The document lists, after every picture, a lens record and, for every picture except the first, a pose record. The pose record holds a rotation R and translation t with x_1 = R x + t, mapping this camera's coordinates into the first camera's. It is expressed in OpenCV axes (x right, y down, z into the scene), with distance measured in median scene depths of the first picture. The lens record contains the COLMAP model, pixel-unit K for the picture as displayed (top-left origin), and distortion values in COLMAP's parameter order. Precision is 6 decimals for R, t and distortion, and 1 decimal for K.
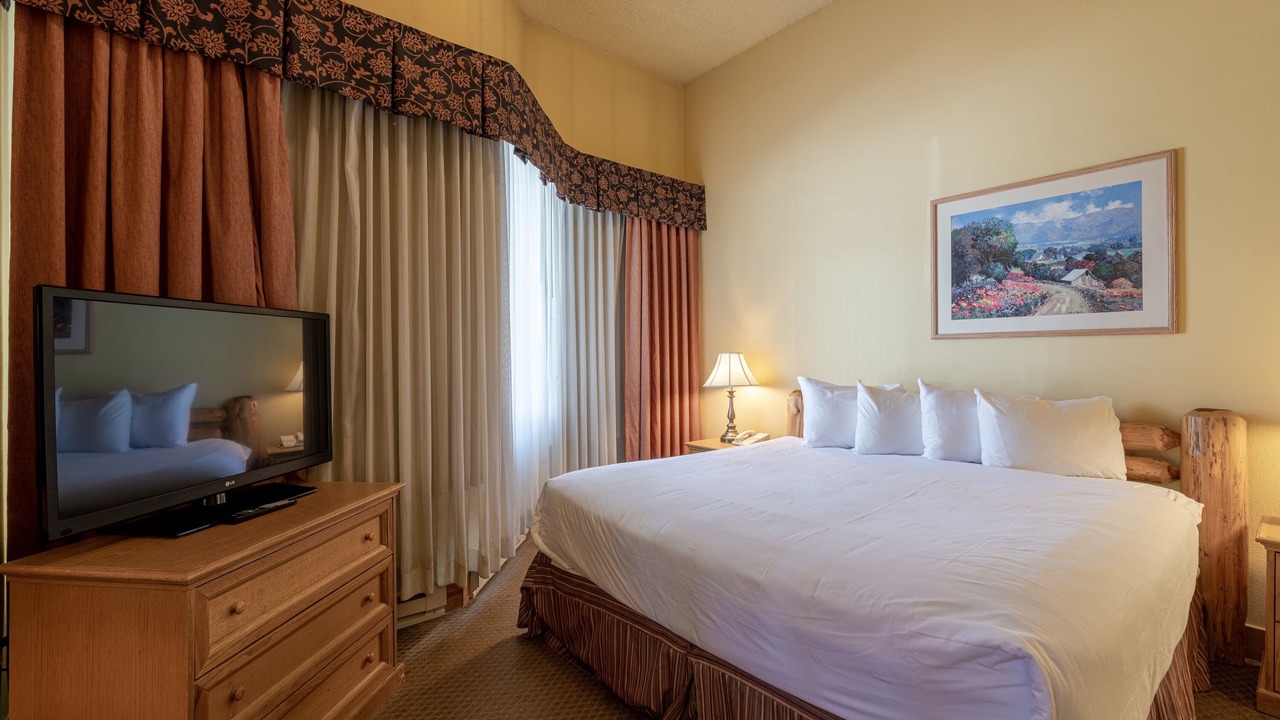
lens RADIAL K [[541.9, 0, 625.1], [0, 541.9, 355.9], [0, 0, 1]] dist [-0.002081, 0.000131]
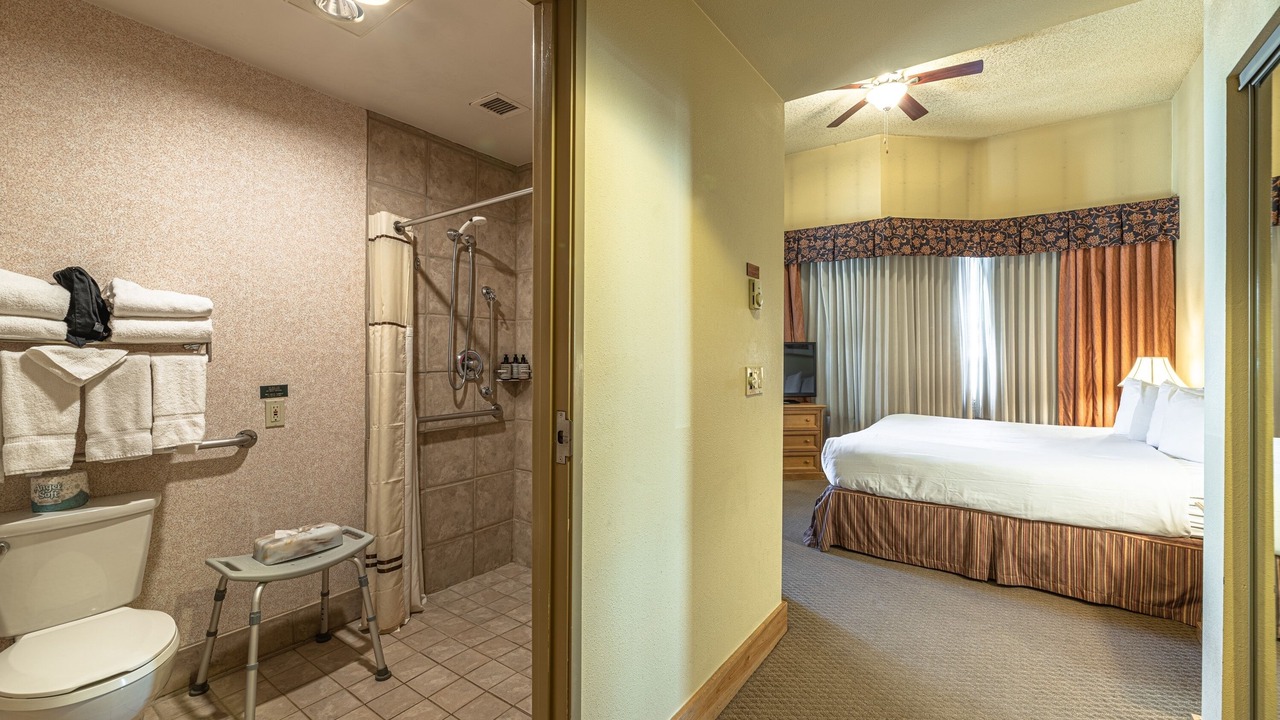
lens RADIAL K [[515.3, 0, 644.4], [0, 515.3, 356.3], [0, 0, 1]] dist [-0.003260, 0.000226]
pose [[0.269766, 0.002294, -0.962923, 1.388179], [-0.005698, 0.999983, 0.000786, -0.003713], [0.962909, 0.005274, 0.269774, -0.419226]]
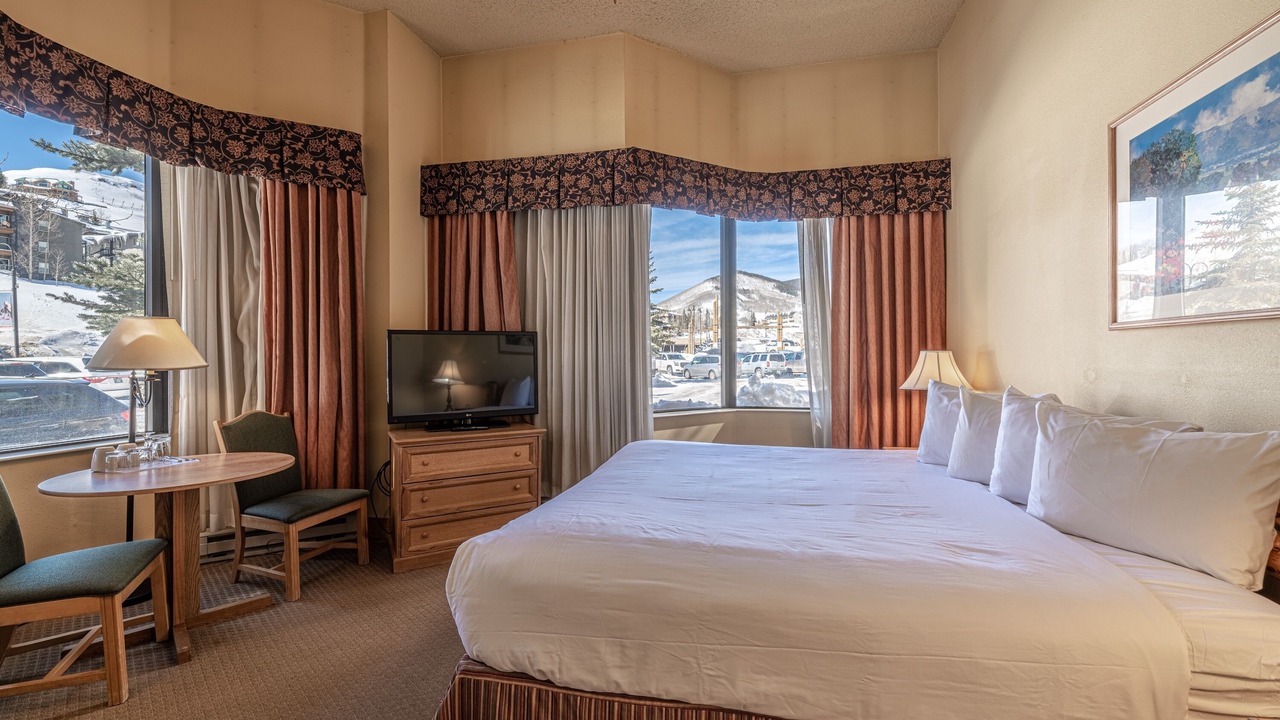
lens RADIAL K [[515.3, 0, 644.4], [0, 515.3, 356.3], [0, 0, 1]] dist [-0.003260, 0.000226]
pose [[0.621788, 0.002768, -0.783181, 0.827735], [0.001699, 0.999987, 0.004884, -0.003107], [0.783184, -0.004368, 0.621775, 0.180643]]
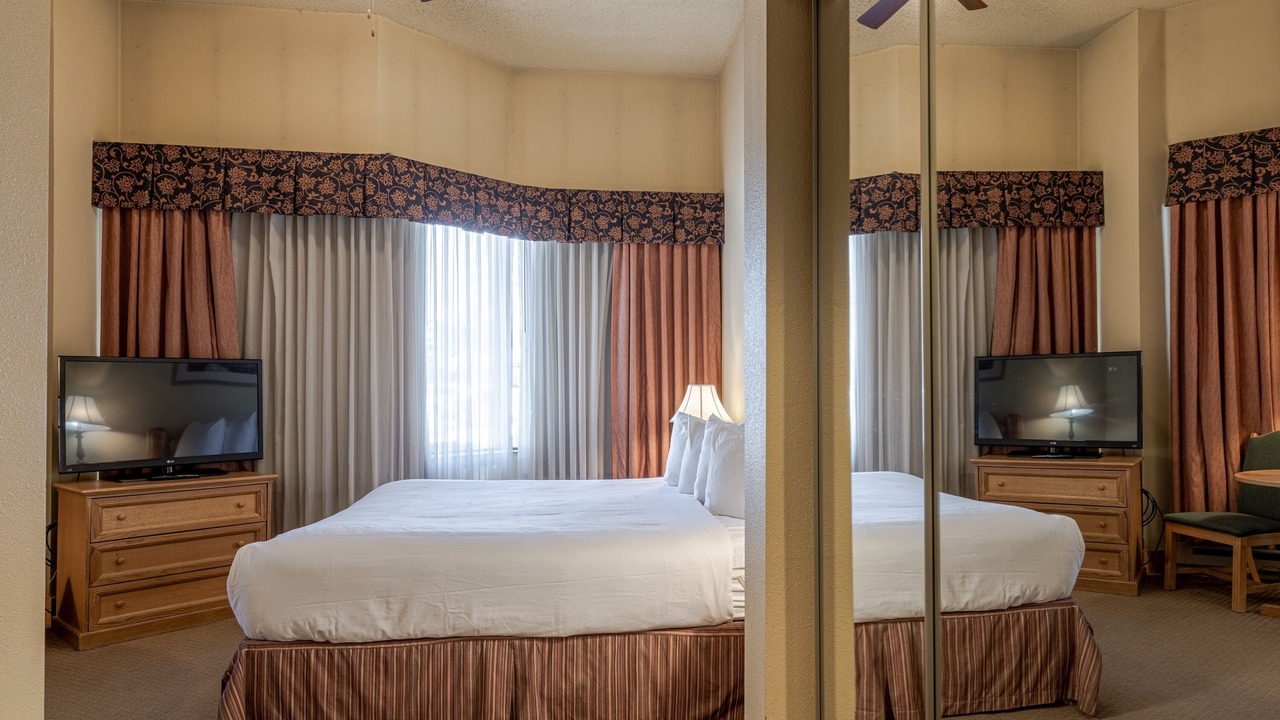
lens RADIAL K [[789.7, 0, 683.0], [0, 789.7, 380.9], [0, 0, 1]] dist [-0.001200, 0.000272]
pose [[0.853254, -0.001805, -0.521492, 1.275803], [-0.001642, 0.999980, -0.006147, -0.006306], [0.521493, 0.006101, 0.853234, -0.193367]]
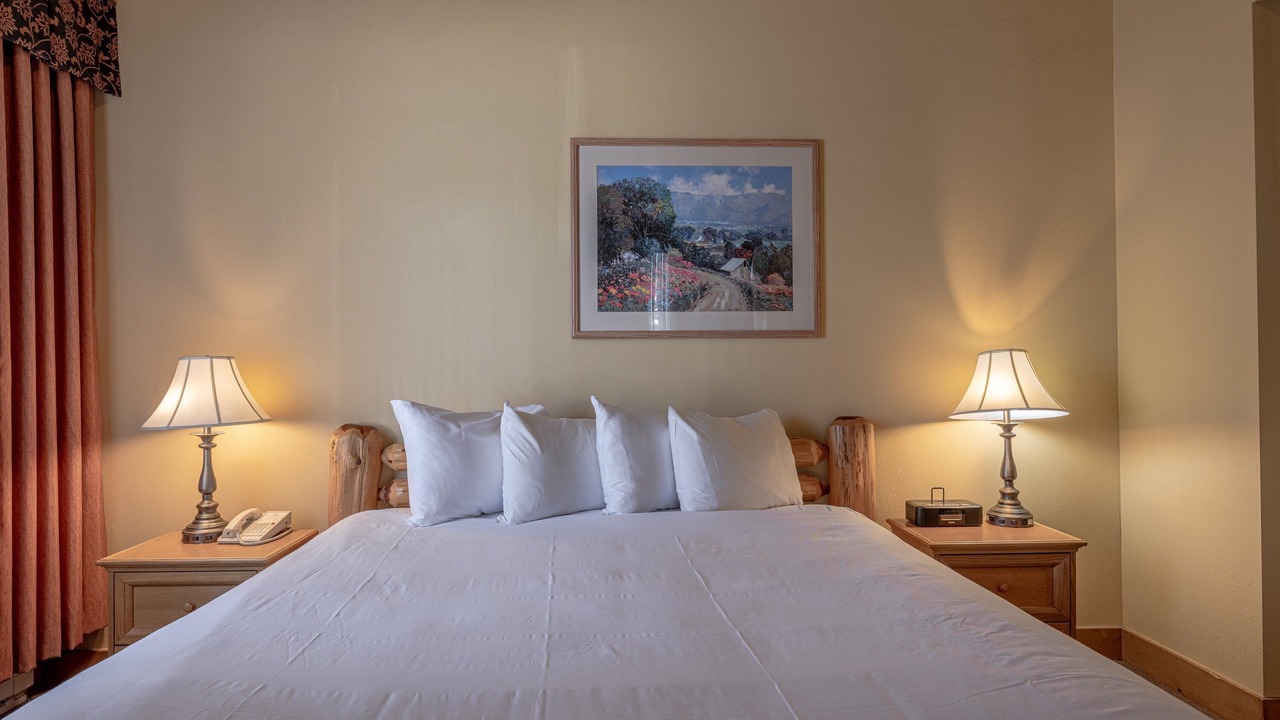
lens RADIAL K [[768.6, 0, 641.2], [0, 768.6, 355.0], [0, 0, 1]] dist [0.000119, 0.001325]
pose [[0.592013, 0.006786, 0.805900, -0.200627], [0.002730, 0.999942, -0.010426, 0.001287], [-0.805924, 0.008372, 0.591960, 0.409266]]
